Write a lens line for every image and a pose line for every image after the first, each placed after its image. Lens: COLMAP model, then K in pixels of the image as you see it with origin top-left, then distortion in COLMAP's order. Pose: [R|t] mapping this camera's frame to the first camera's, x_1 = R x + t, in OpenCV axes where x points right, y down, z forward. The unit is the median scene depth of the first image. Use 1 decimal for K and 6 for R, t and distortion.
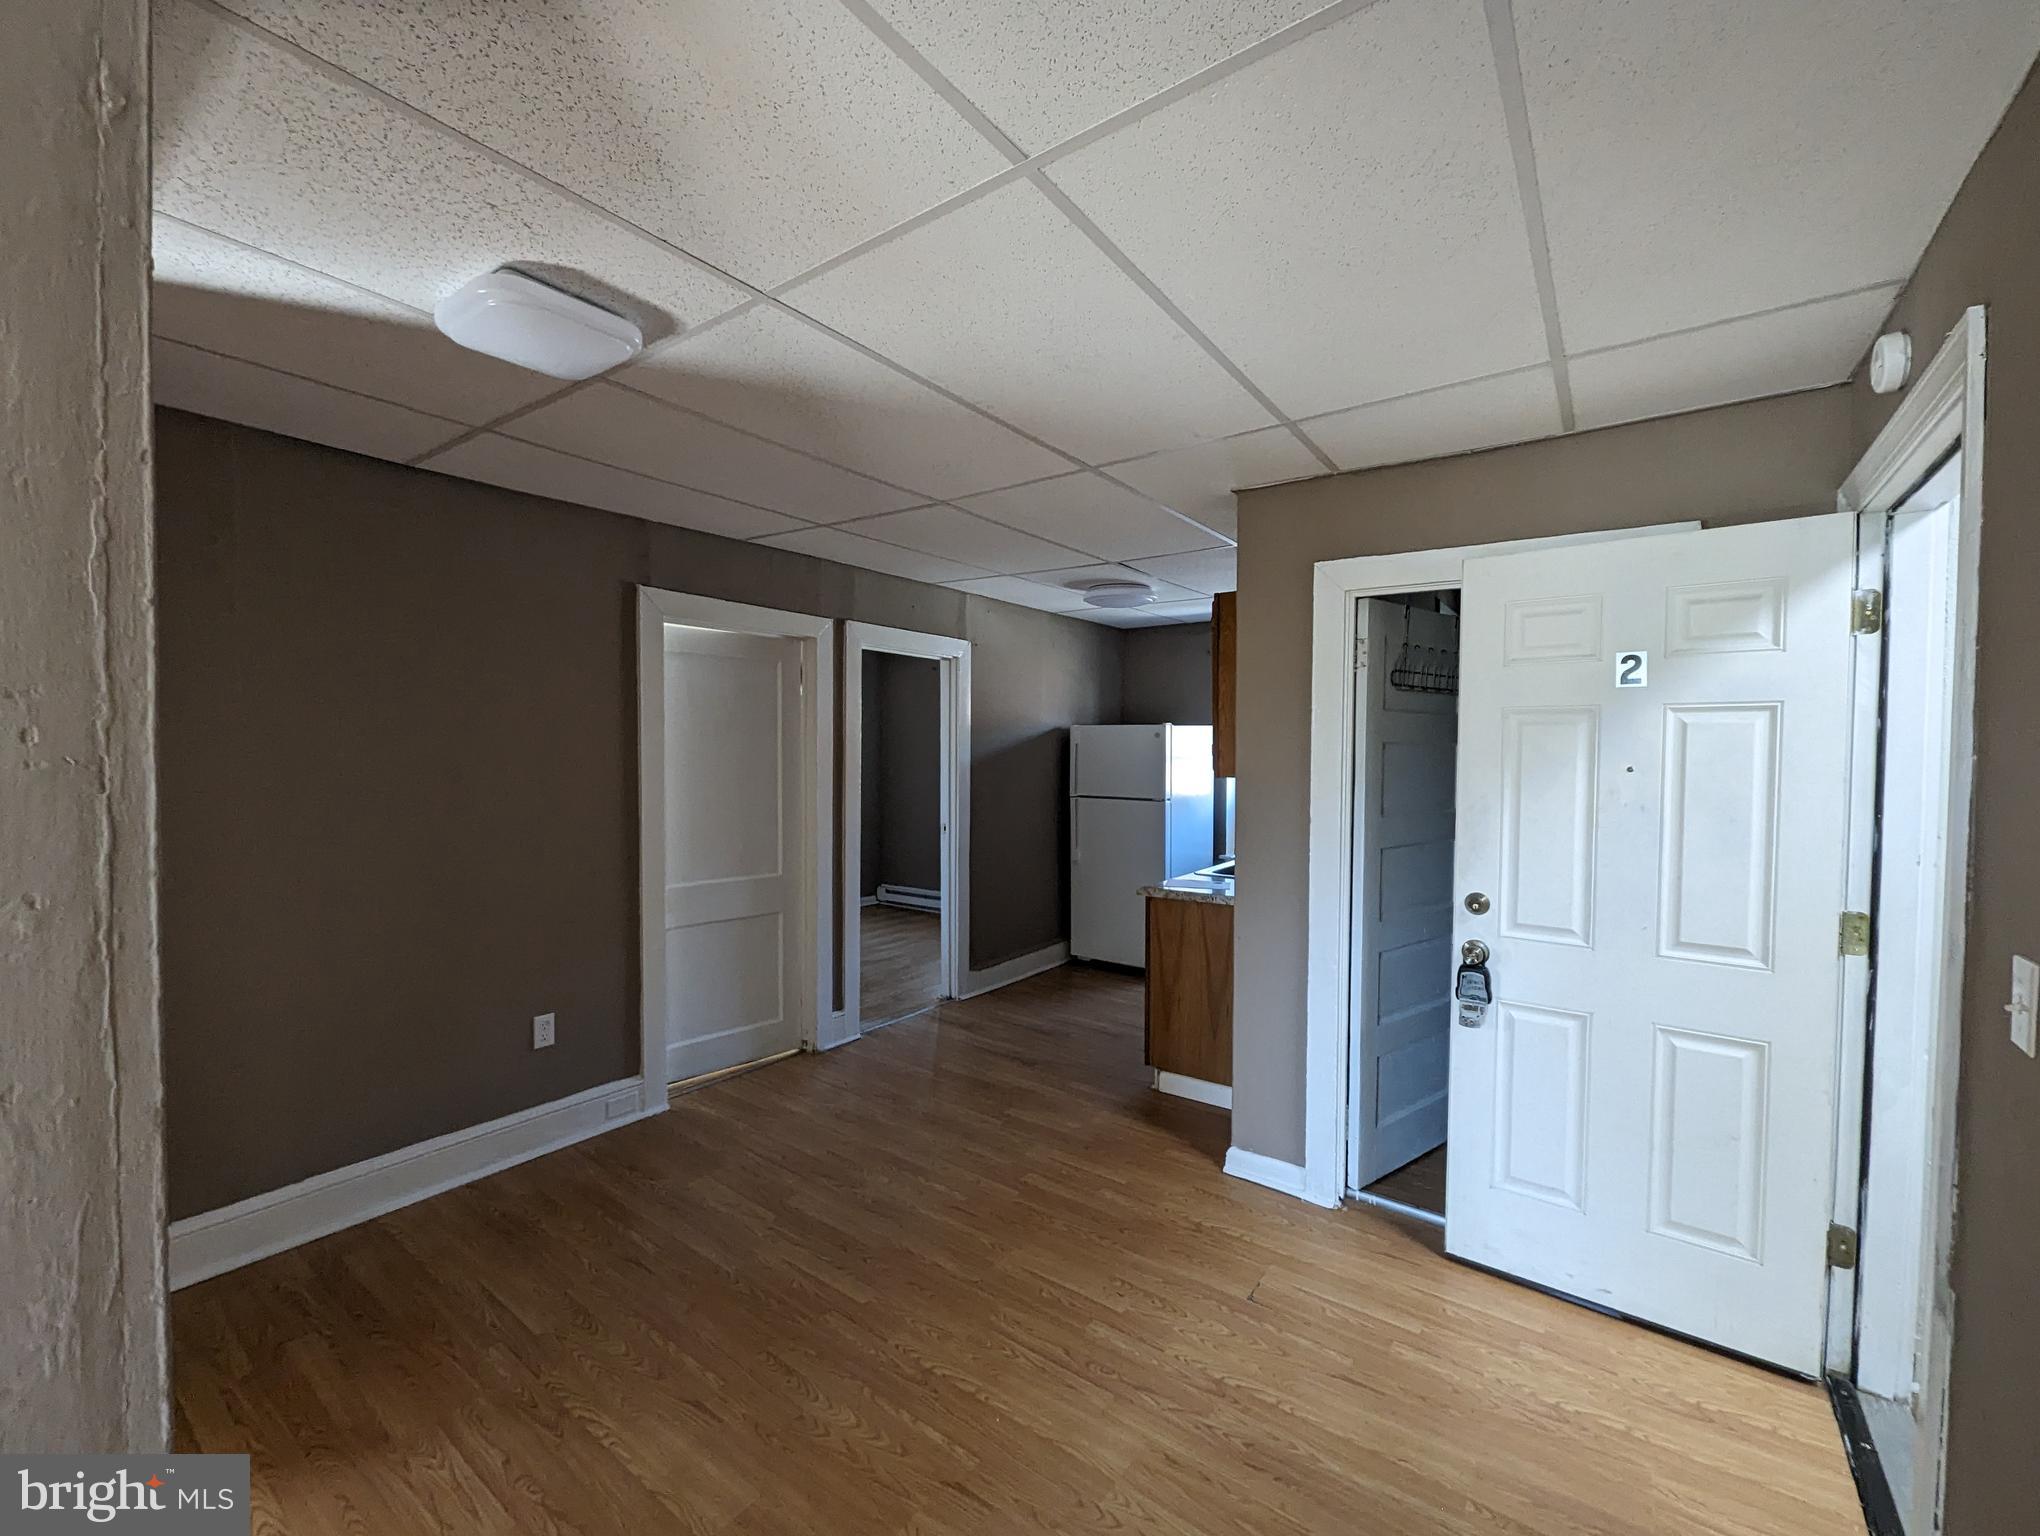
lens RADIAL K [[840.8, 0, 1018.9], [0, 840.8, 772.9], [0, 0, 1]] dist [-0.002821, -0.000284]
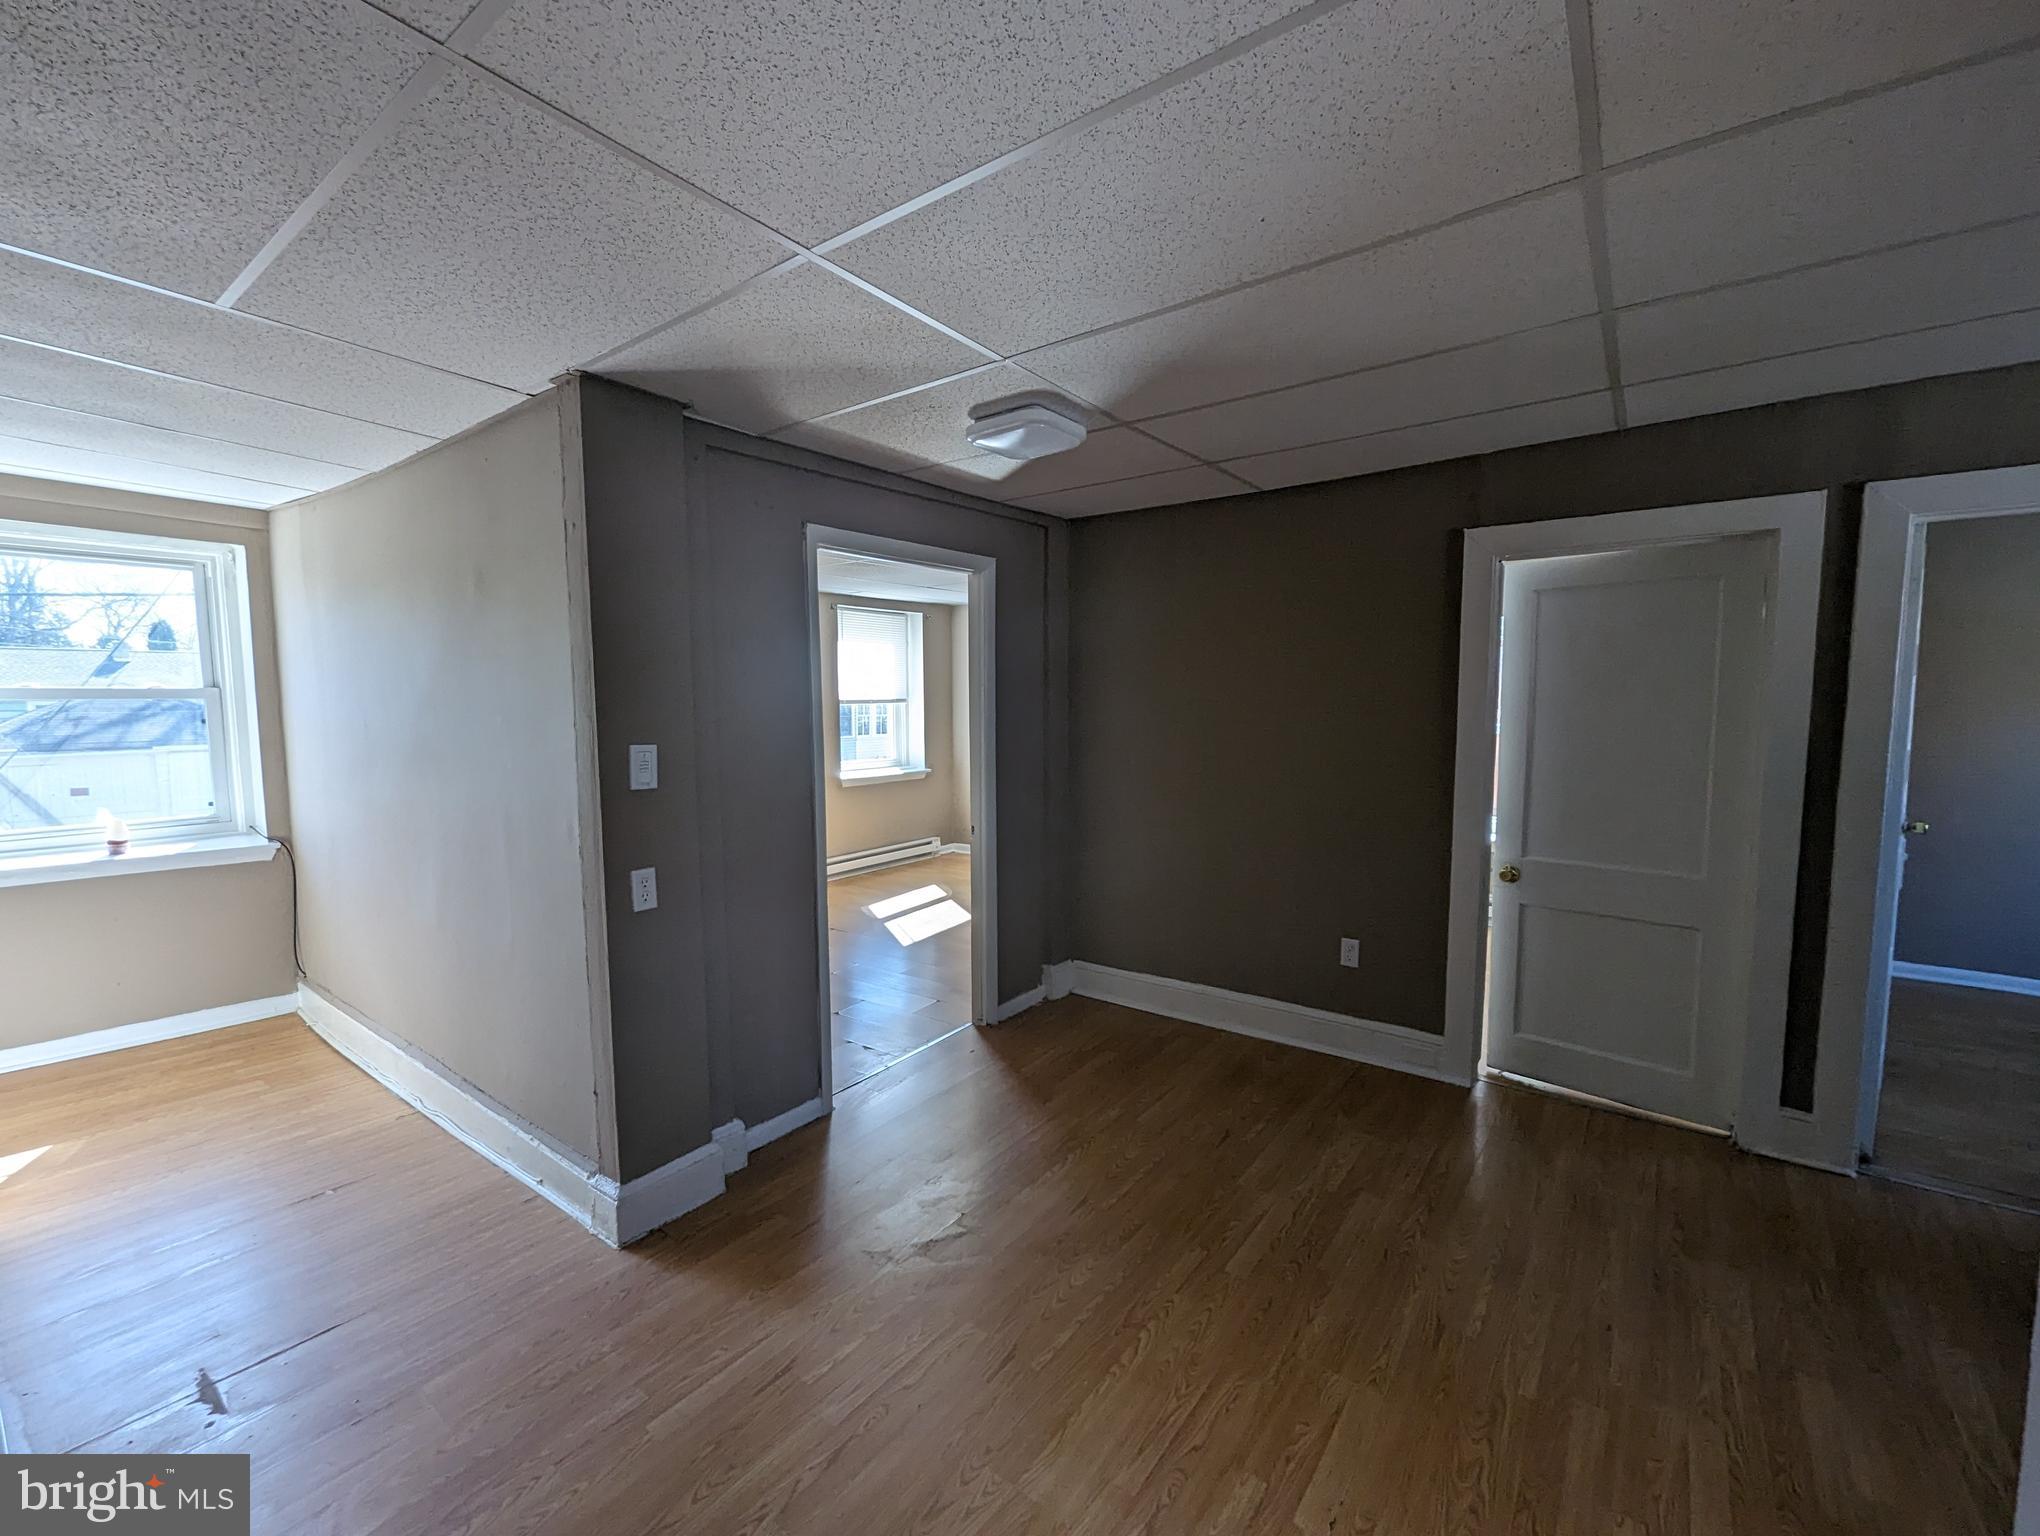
lens RADIAL K [[840.8, 0, 1023.1], [0, 840.8, 774.4], [0, 0, 1]] dist [-0.002821, -0.000284]
pose [[-0.006911, 0.080285, -0.996748, 0.618114], [-0.019156, 0.996578, 0.080404, -0.019532], [0.999793, 0.019649, -0.005349, 0.621133]]
